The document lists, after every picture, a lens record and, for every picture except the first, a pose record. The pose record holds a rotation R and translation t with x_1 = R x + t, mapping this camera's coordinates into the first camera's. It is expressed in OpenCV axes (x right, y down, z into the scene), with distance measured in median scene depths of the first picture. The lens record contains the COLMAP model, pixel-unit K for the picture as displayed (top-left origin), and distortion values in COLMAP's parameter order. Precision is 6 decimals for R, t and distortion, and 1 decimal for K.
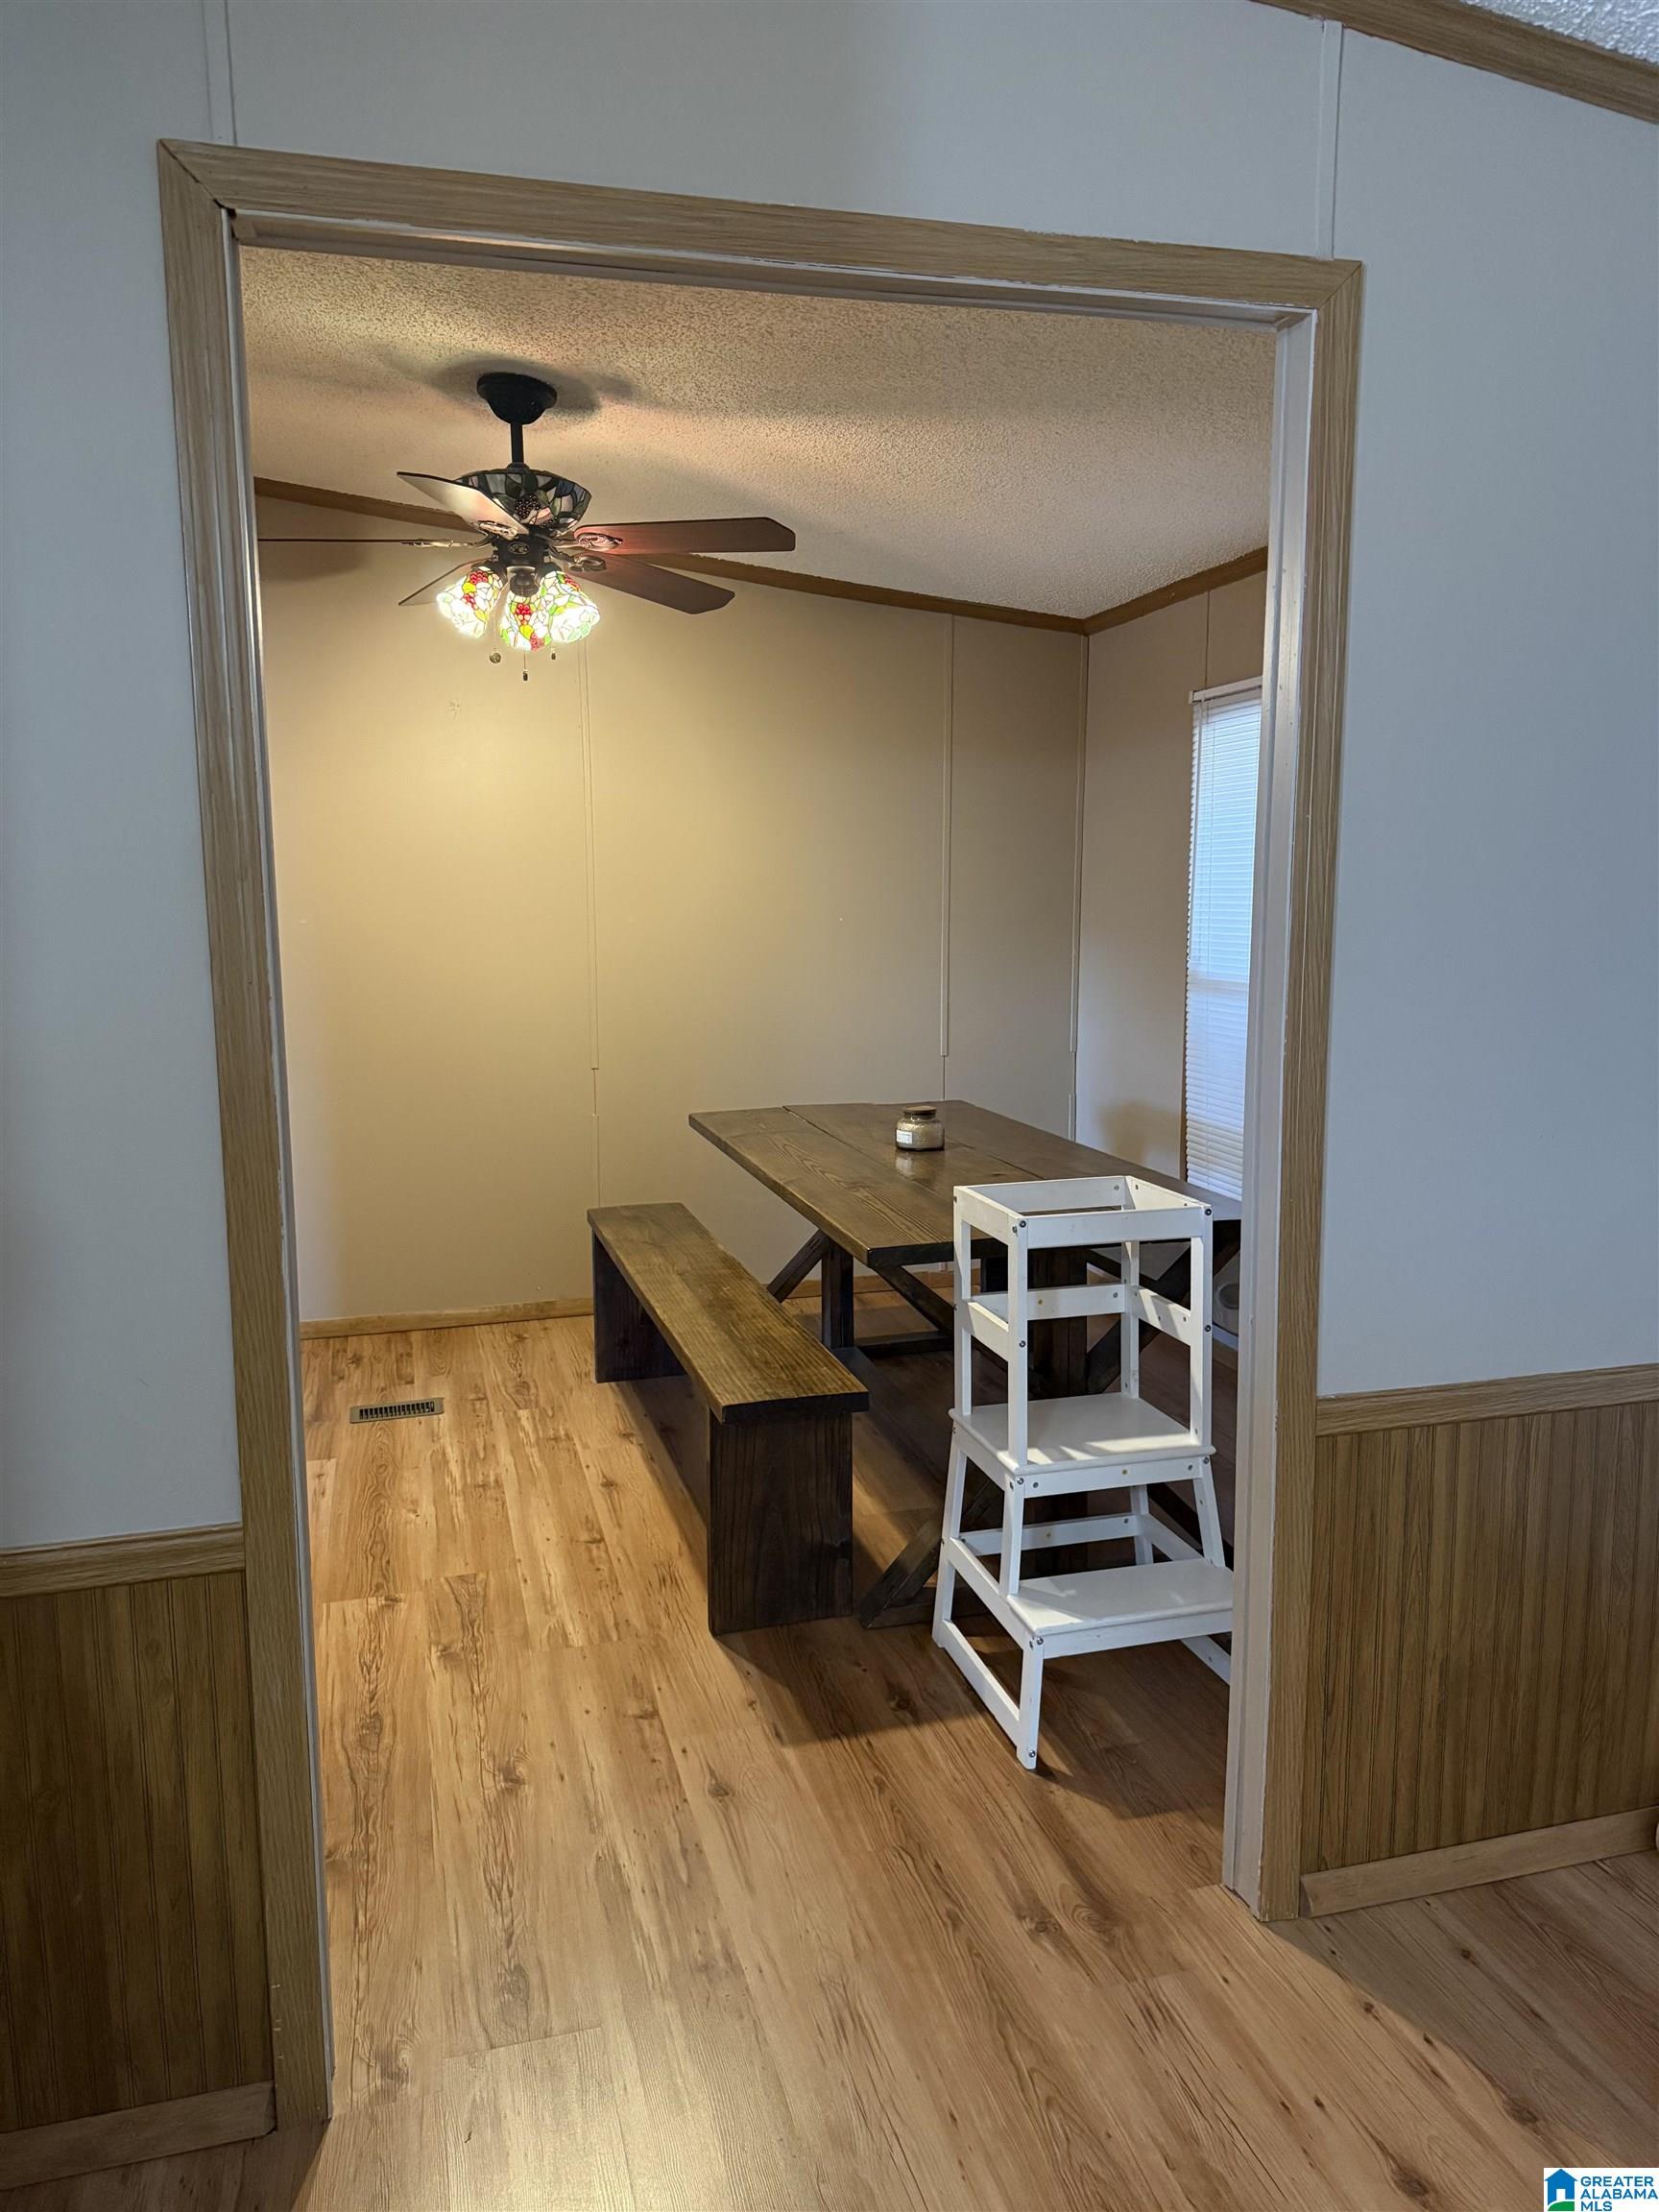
lens RADIAL K [[1553.7, 0, 822.3], [0, 1553.7, 1118.1], [0, 0, 1]] dist [0.177567, -0.317118]
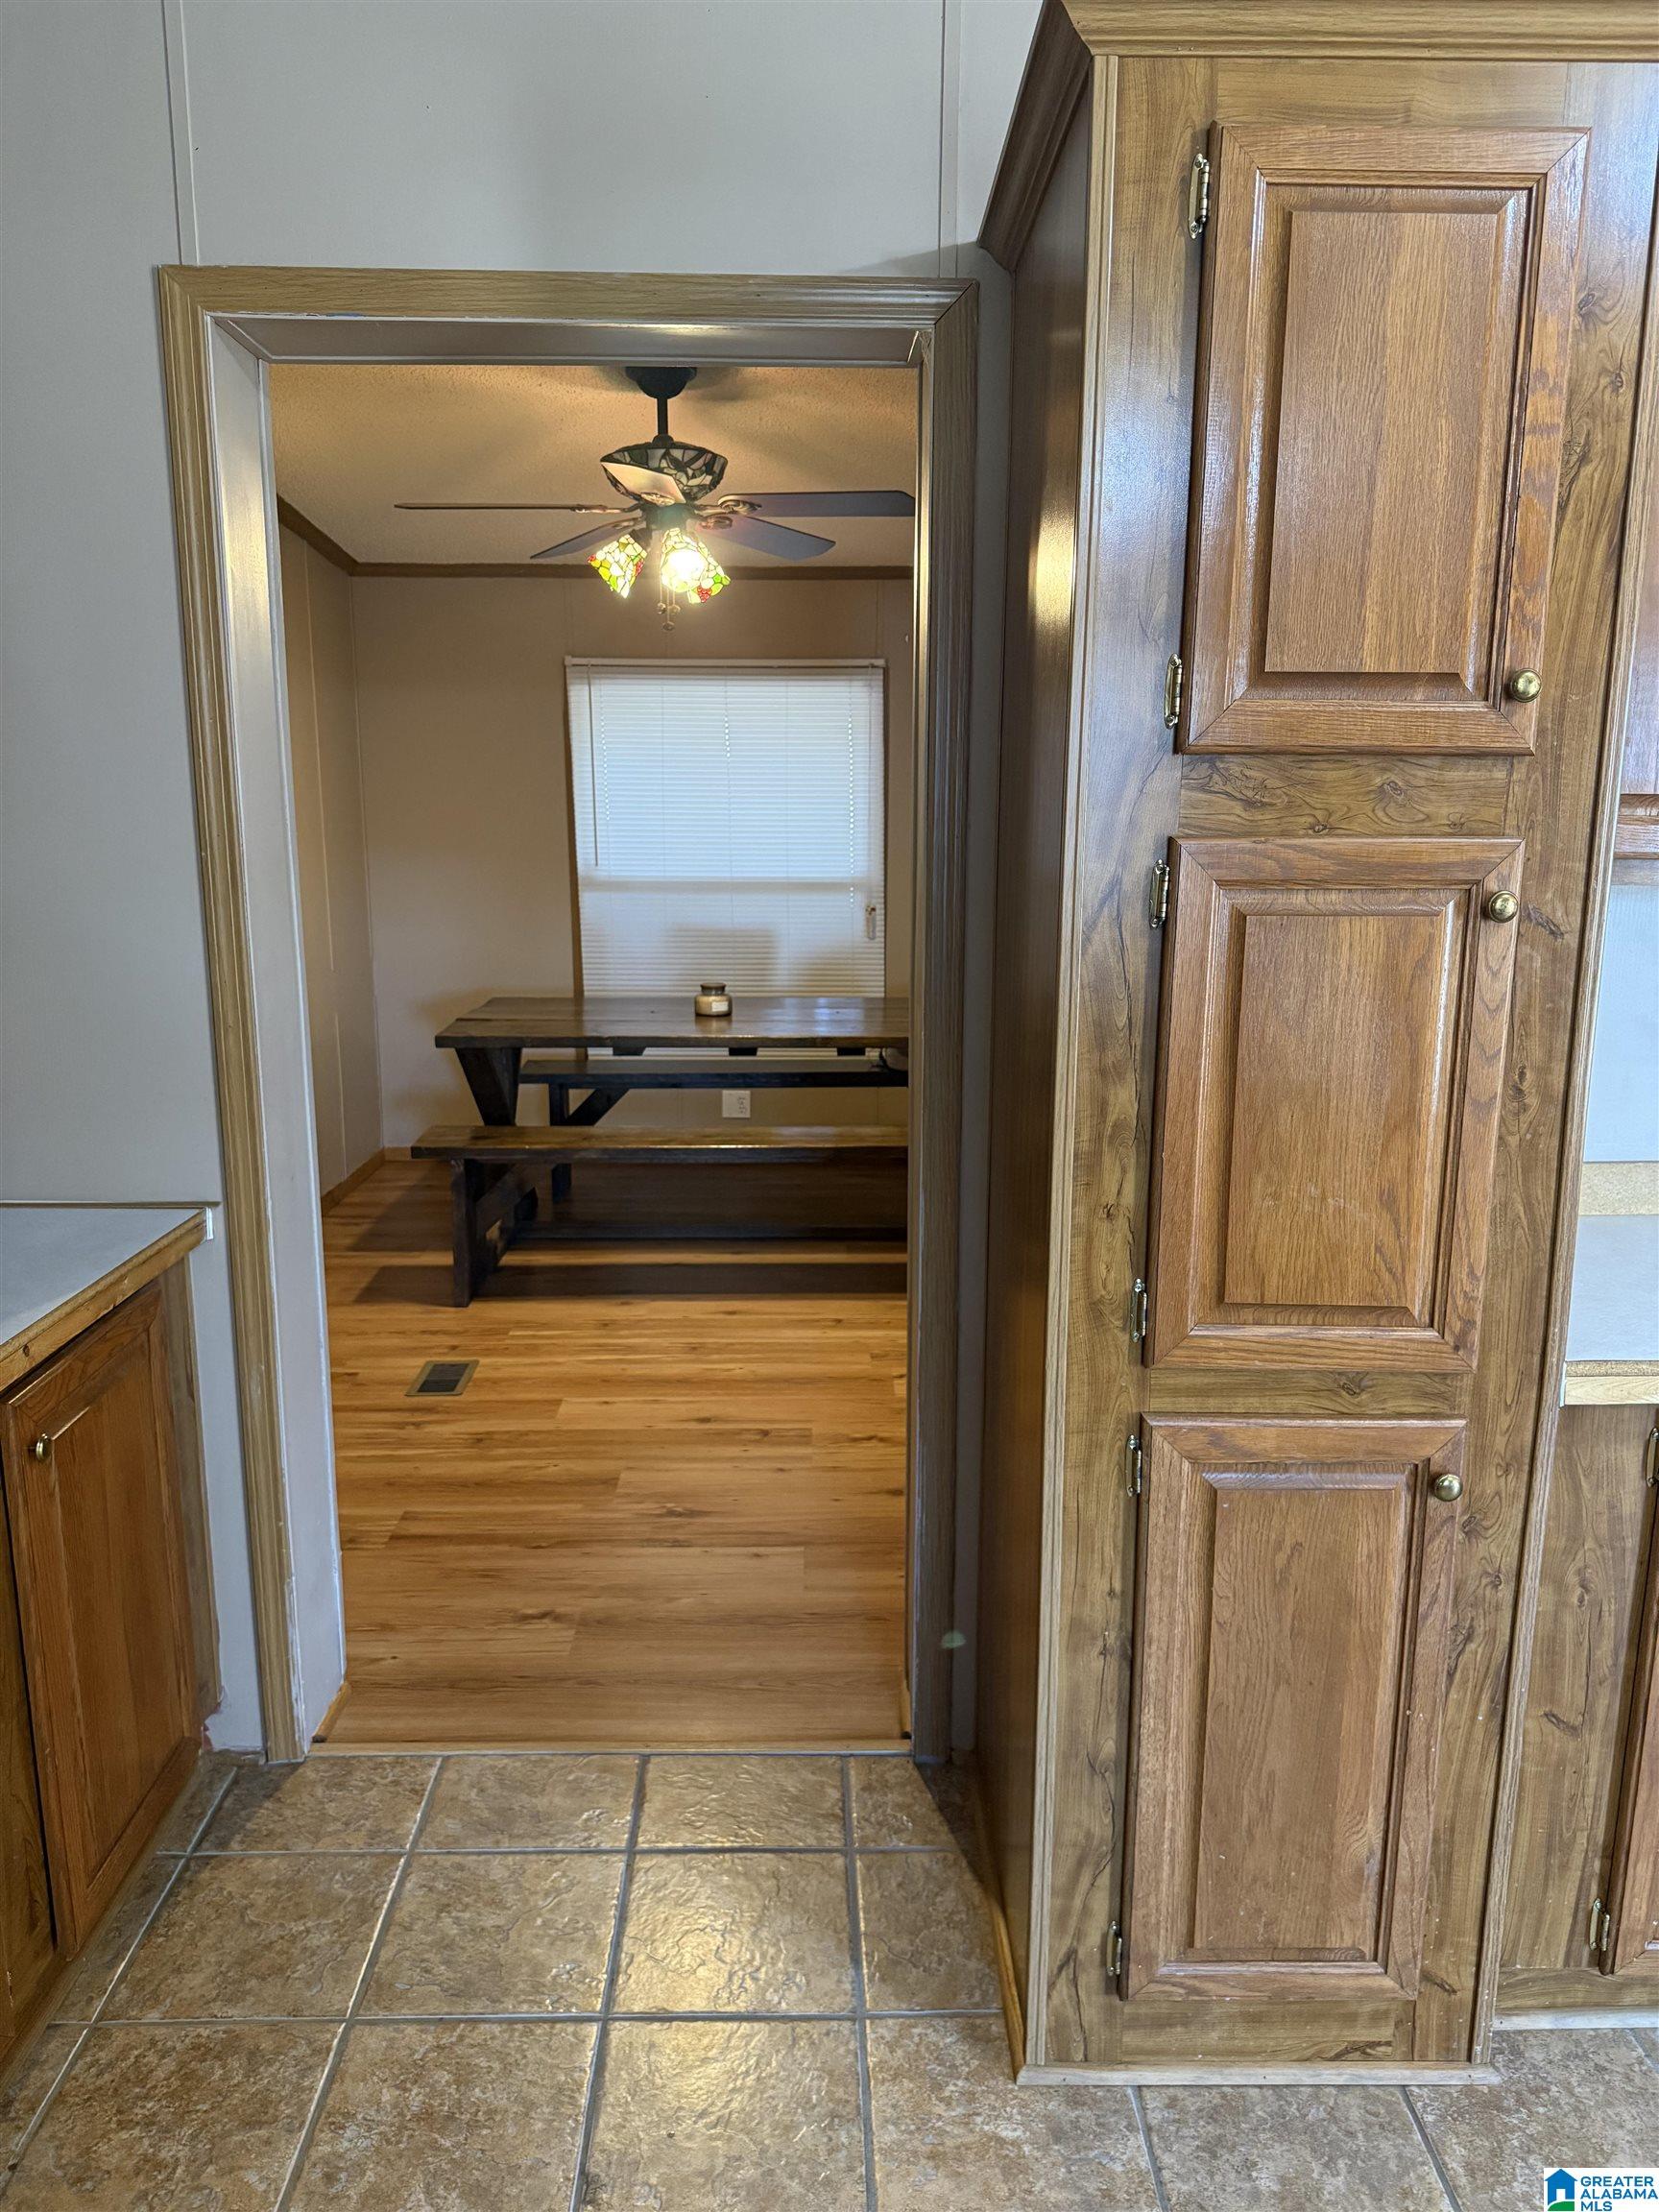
lens RADIAL K [[1572.5, 0, 835.7], [0, 1572.5, 1120.9], [0, 0, 1]] dist [0.037543, -0.041938]
pose [[0.239230, -0.189674, 0.952257, -1.169648], [0.143541, 0.976867, 0.158515, -0.083975], [-0.960294, 0.098766, 0.260922, 0.567004]]
